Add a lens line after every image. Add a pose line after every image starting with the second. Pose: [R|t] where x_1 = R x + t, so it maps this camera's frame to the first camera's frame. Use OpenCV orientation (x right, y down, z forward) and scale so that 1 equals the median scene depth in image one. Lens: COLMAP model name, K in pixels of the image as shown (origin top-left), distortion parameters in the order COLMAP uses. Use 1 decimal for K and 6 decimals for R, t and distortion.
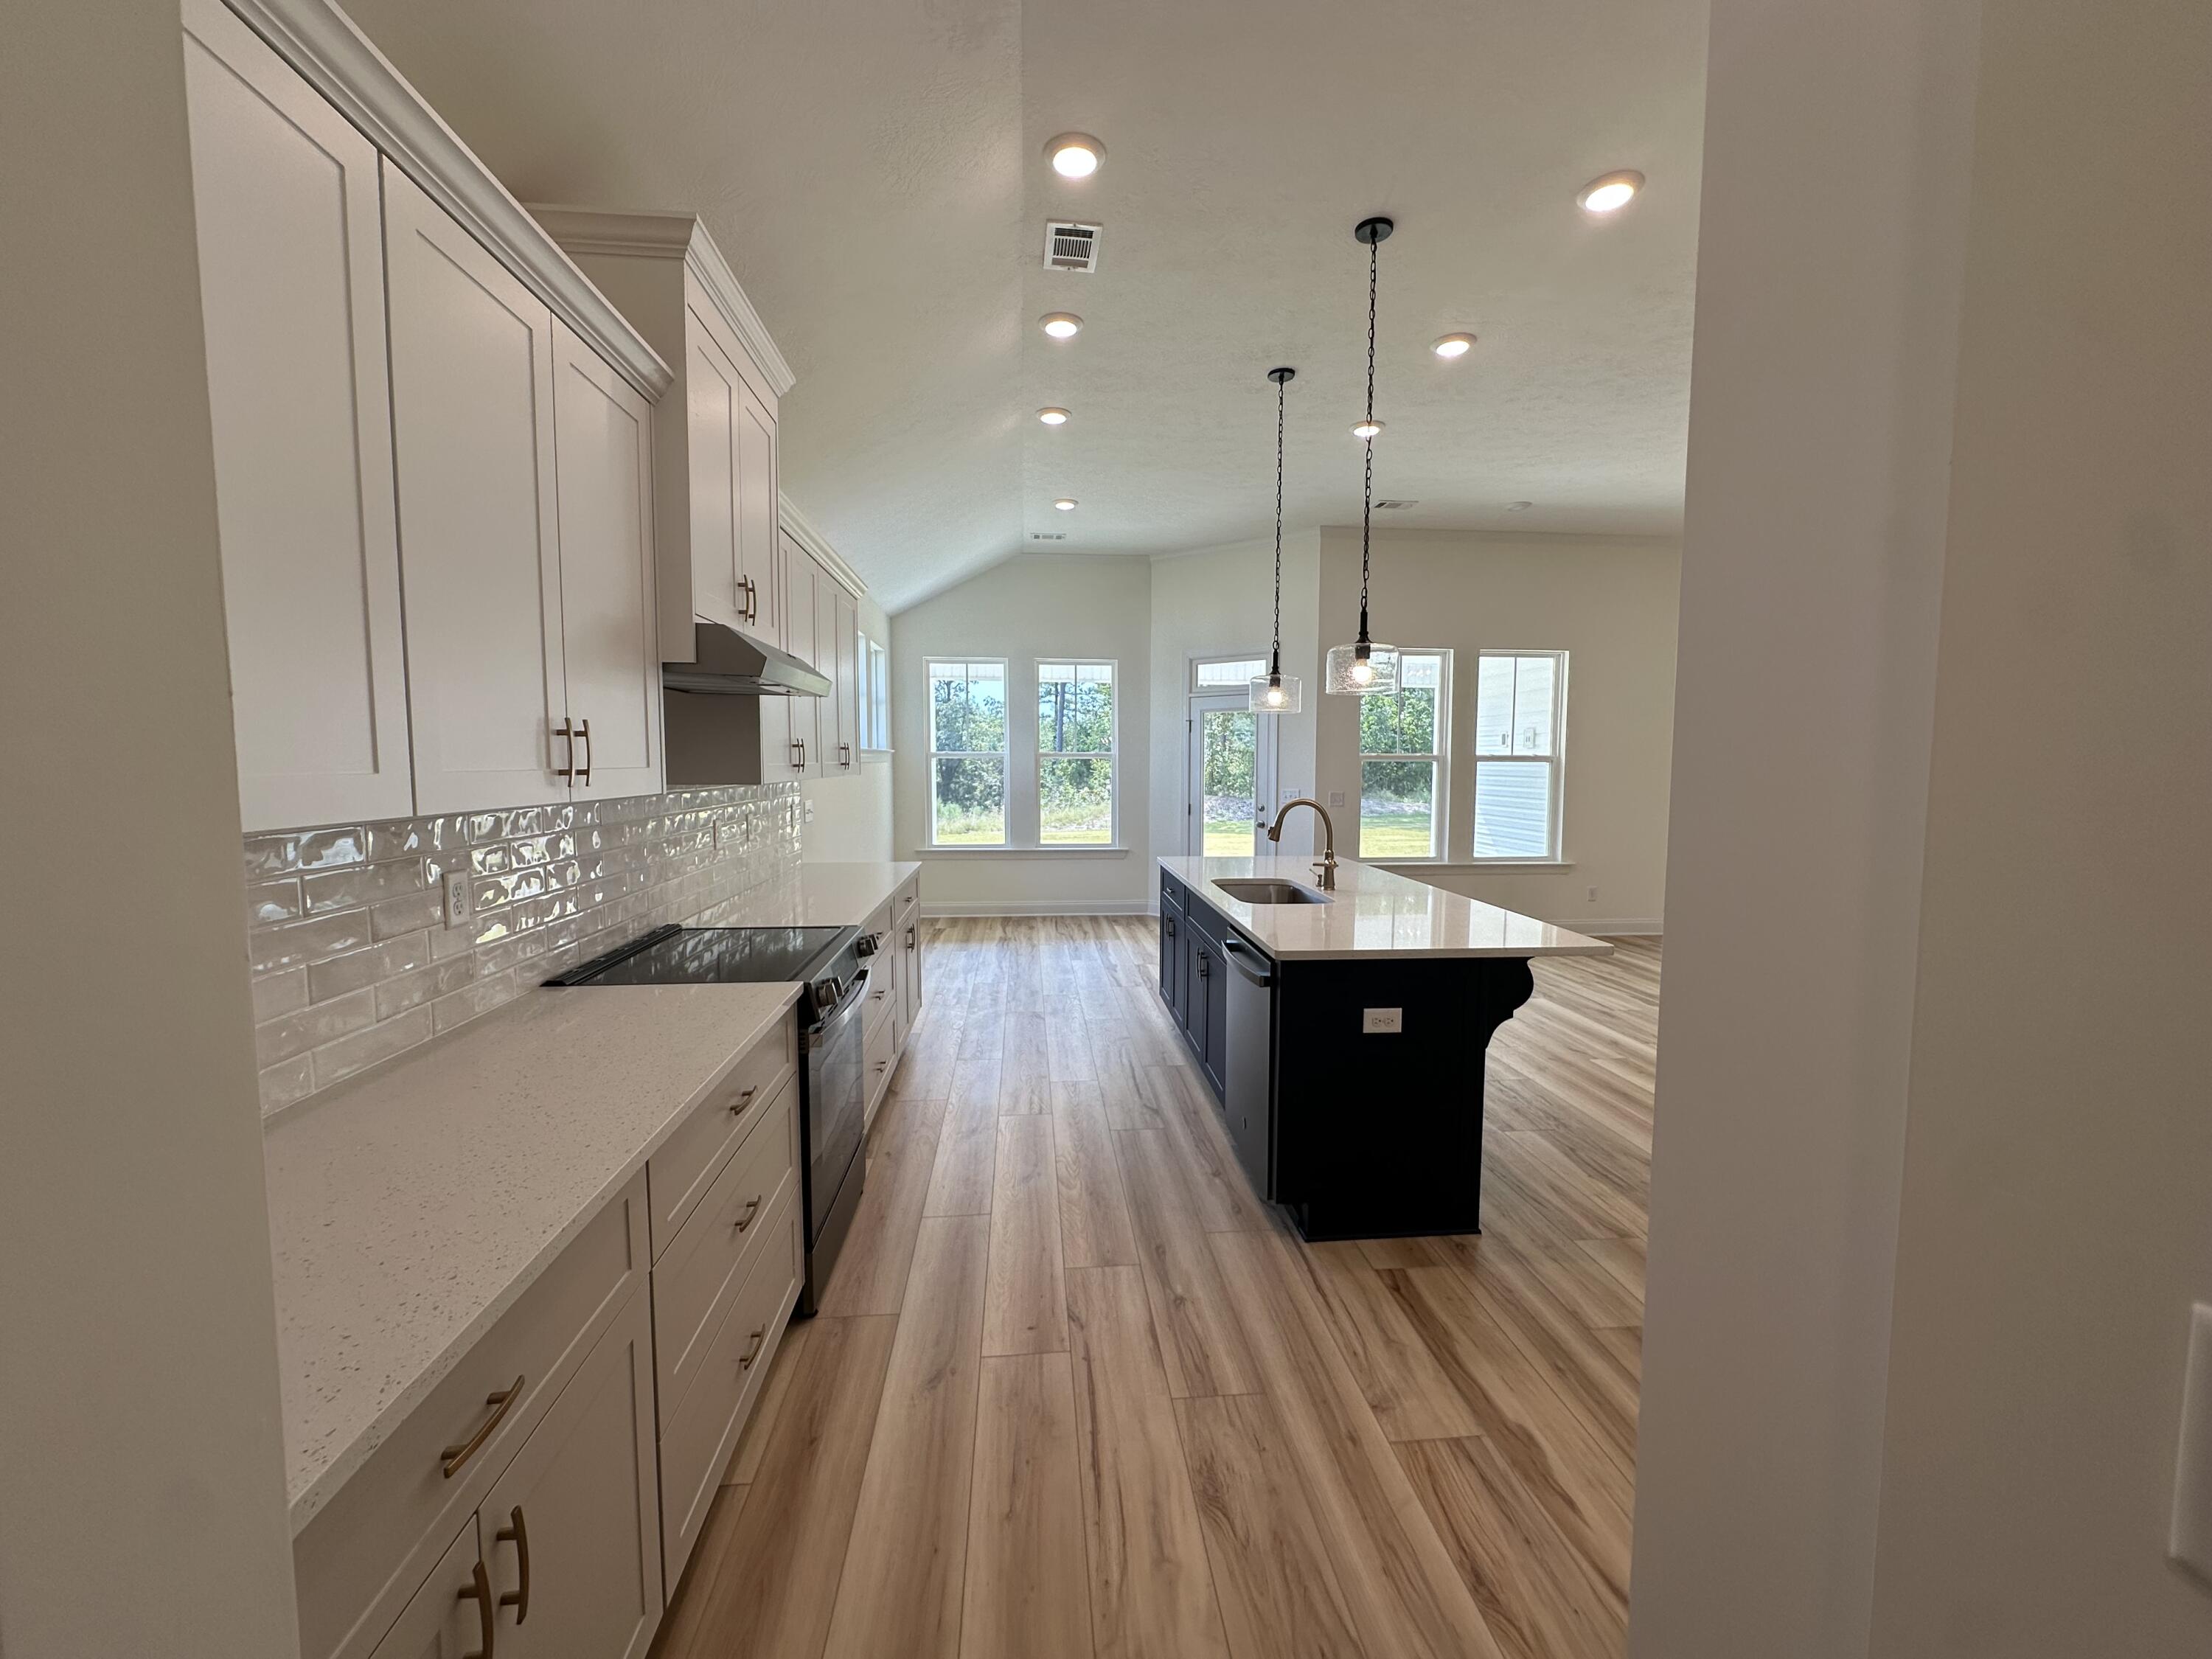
lens RADIAL K [[881.2, 0, 1102.4], [0, 881.2, 824.9], [0, 0, 1]] dist [-0.002563, 0.000608]
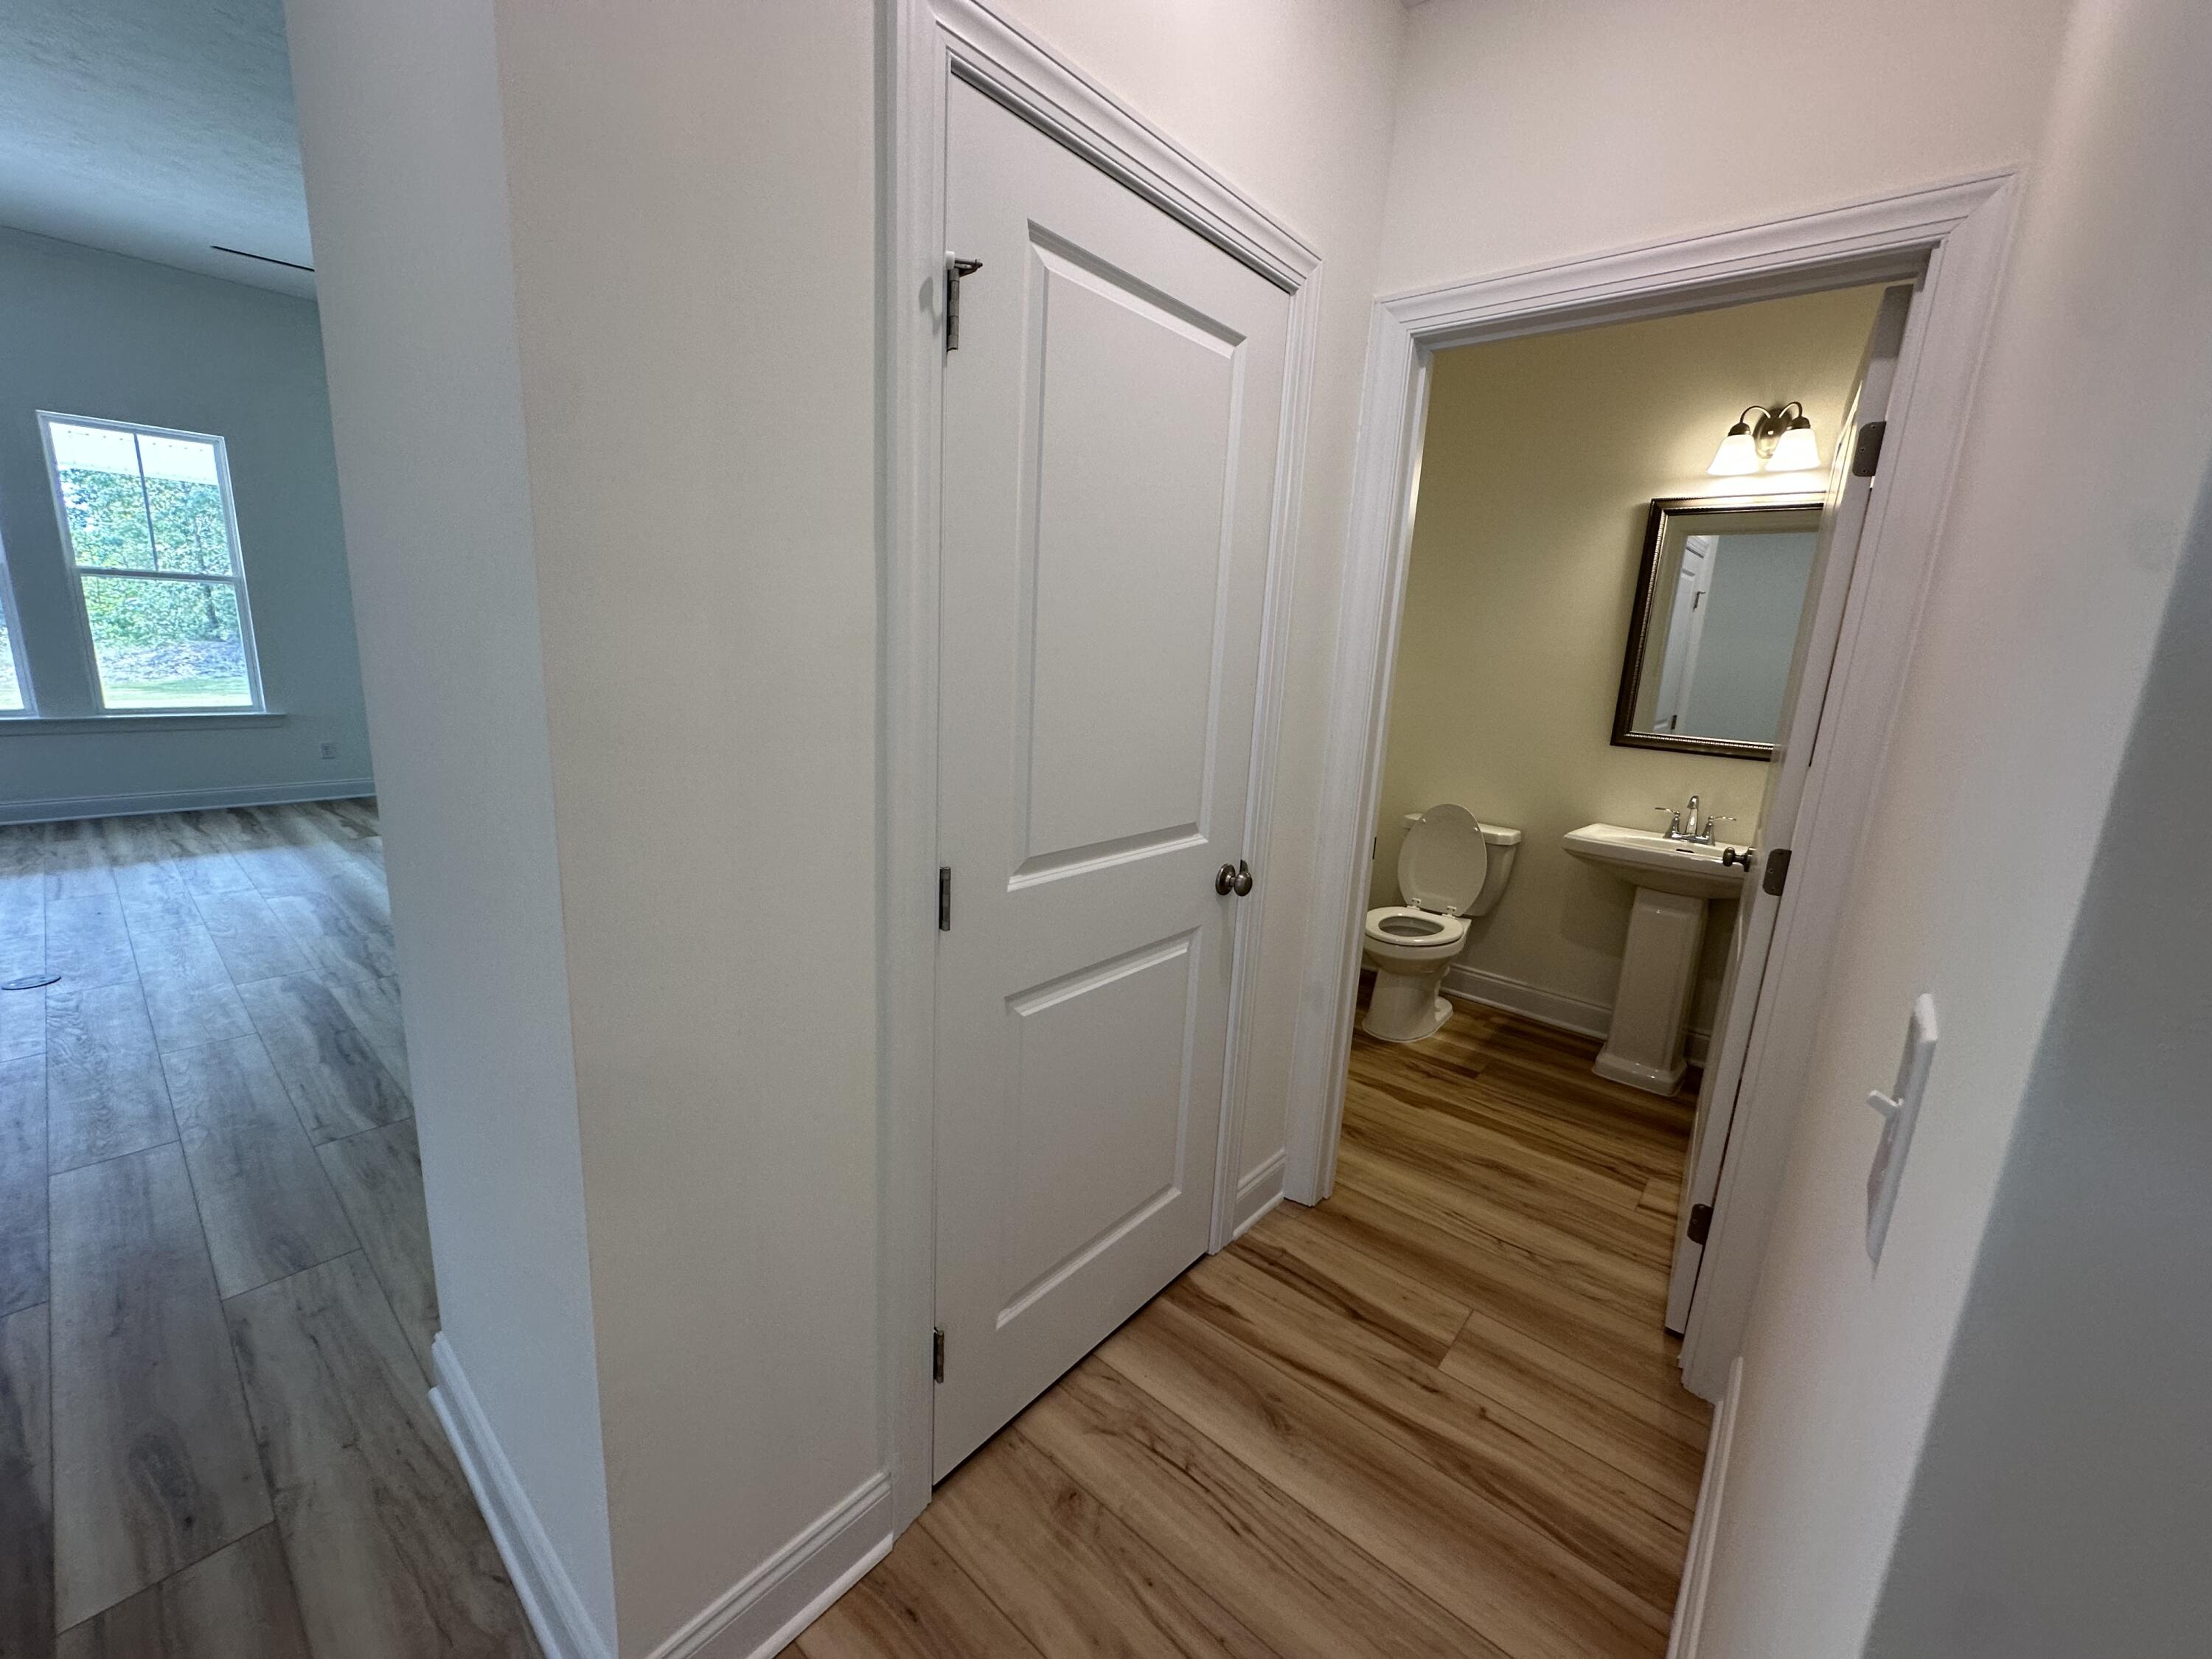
lens RADIAL K [[881.2, 0, 1102.4], [0, 881.2, 824.9], [0, 0, 1]] dist [-0.002563, 0.000608]
pose [[0.713830, -0.109956, 0.691633, 0.500528], [-0.002497, 0.987191, 0.159521, 0.013653], [-0.700315, -0.115598, 0.704412, -0.124712]]
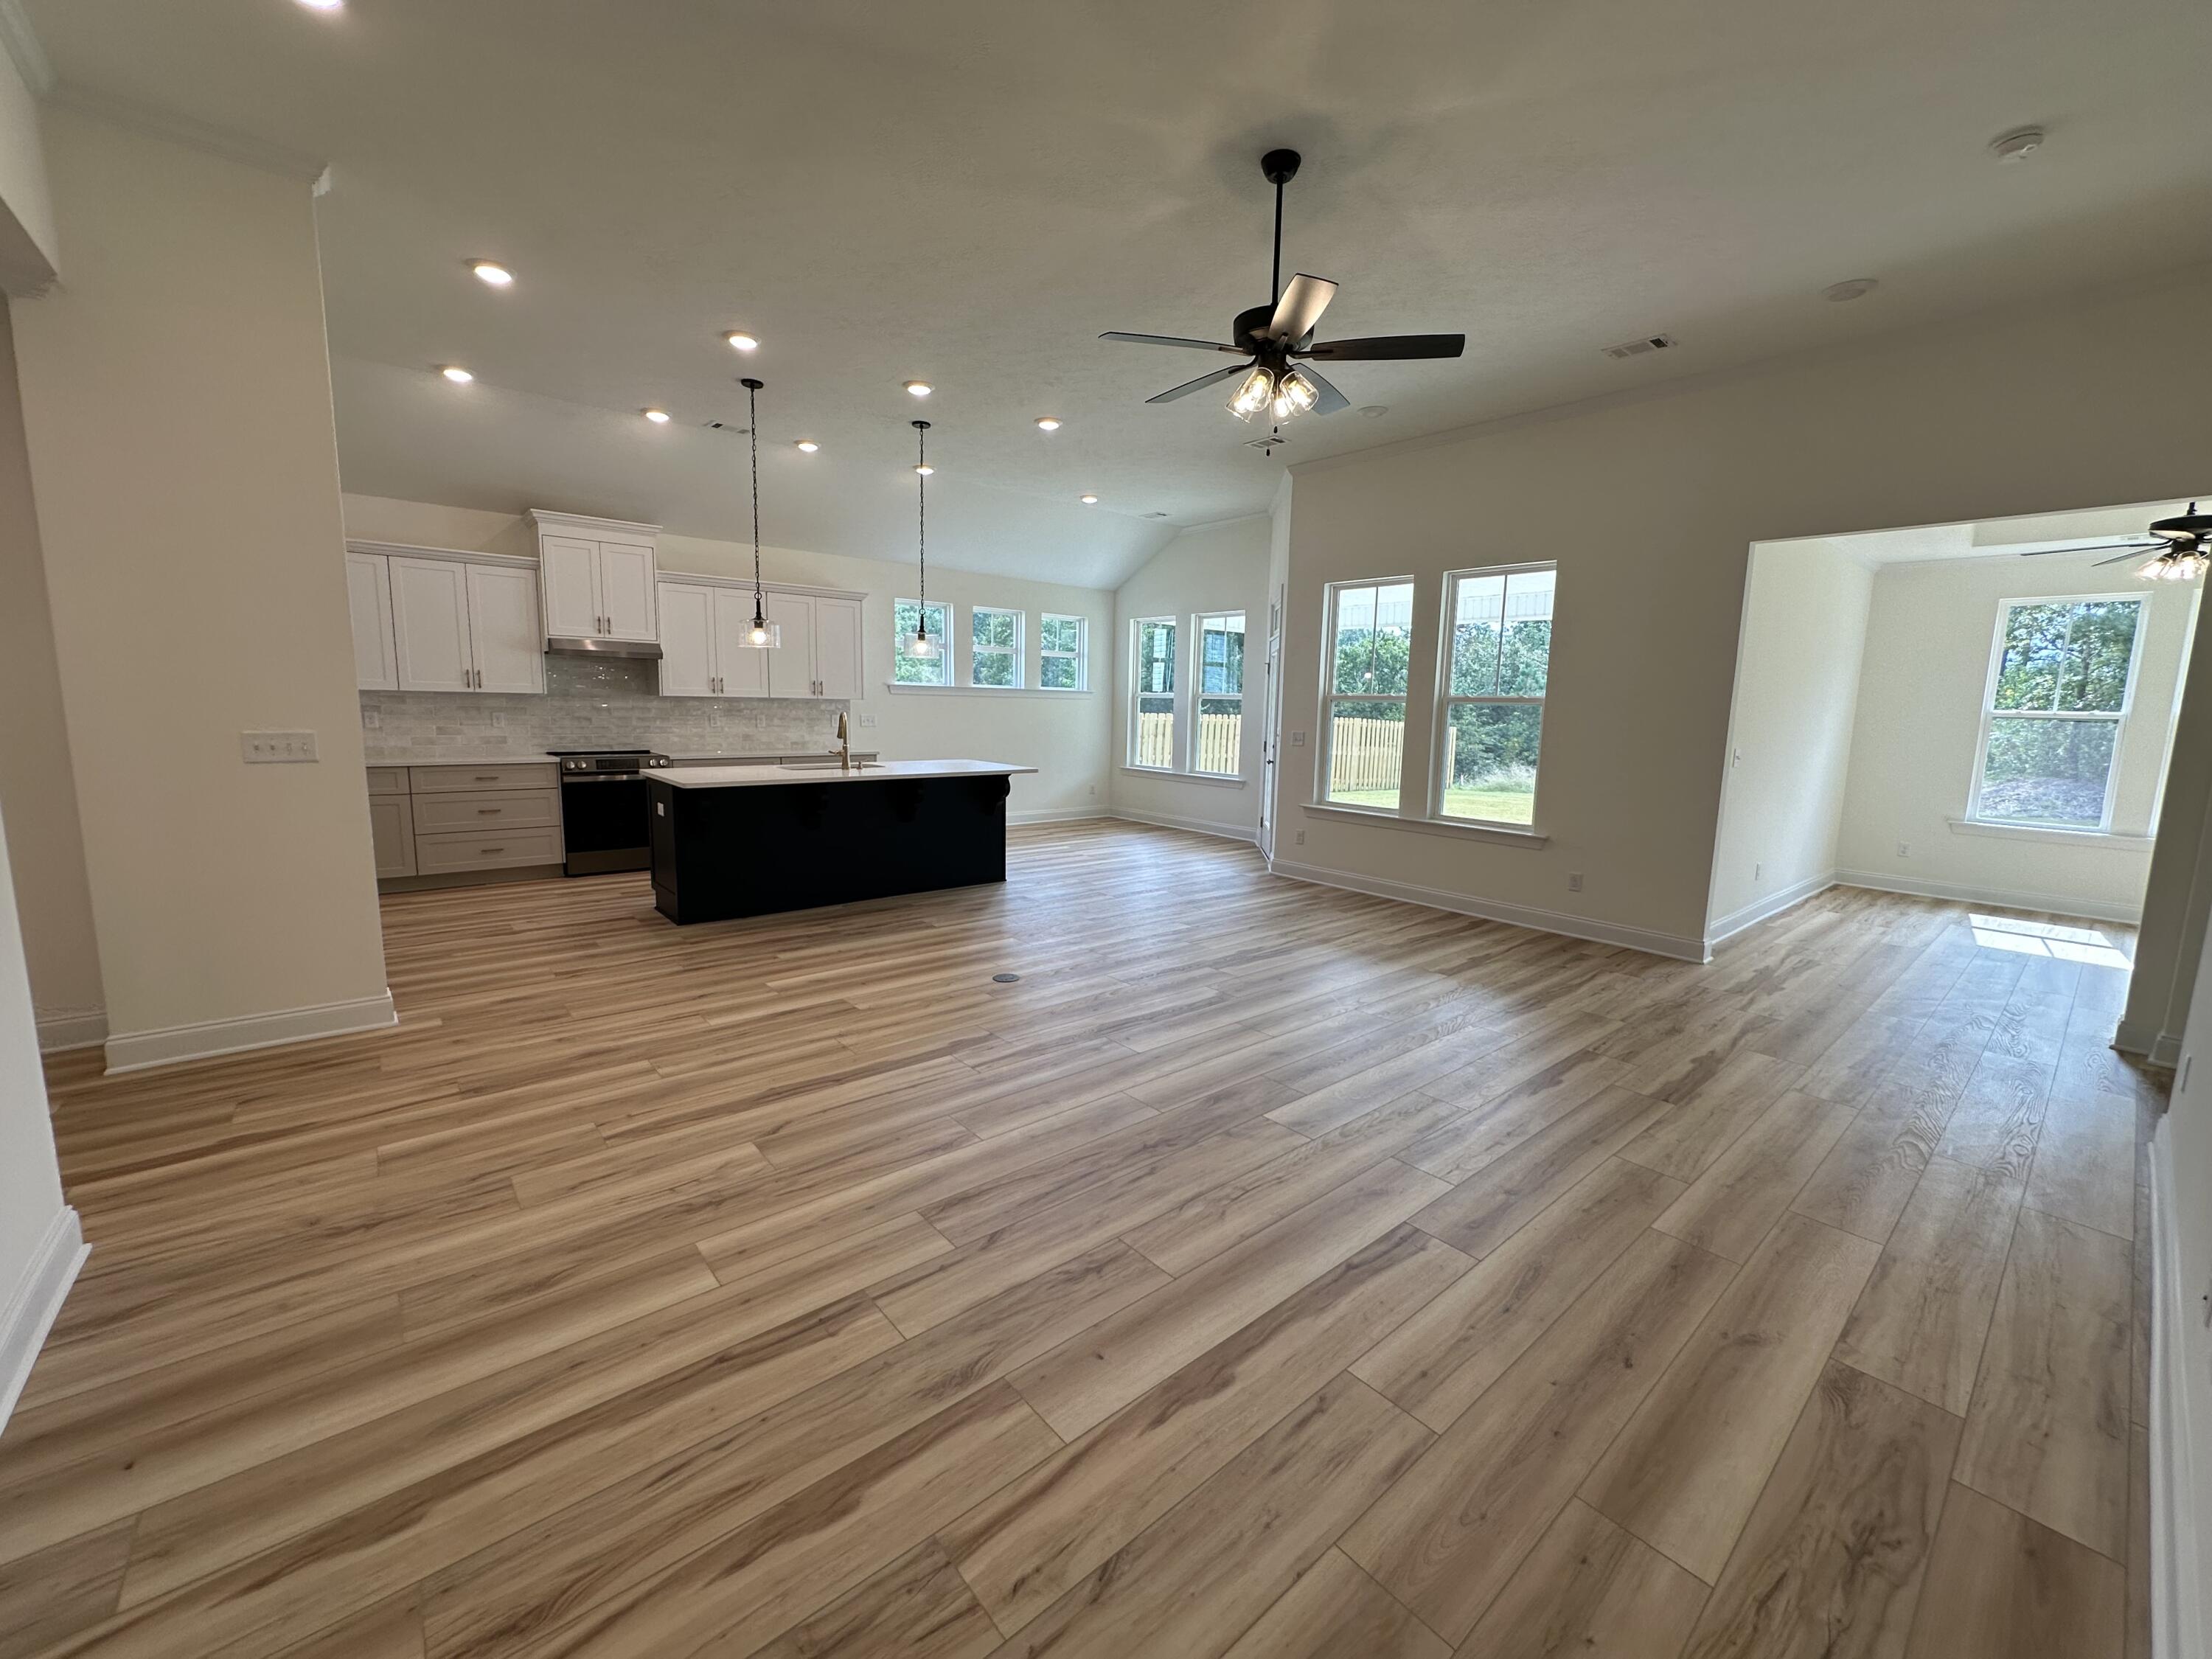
lens RADIAL K [[881.2, 0, 1102.4], [0, 881.2, 824.9], [0, 0, 1]] dist [-0.002563, 0.000608]
pose [[0.574468, 0.124119, -0.809062, 0.937754], [-0.072436, 0.992267, 0.100792, -0.016717], [0.815315, 0.000703, 0.579017, 0.222205]]
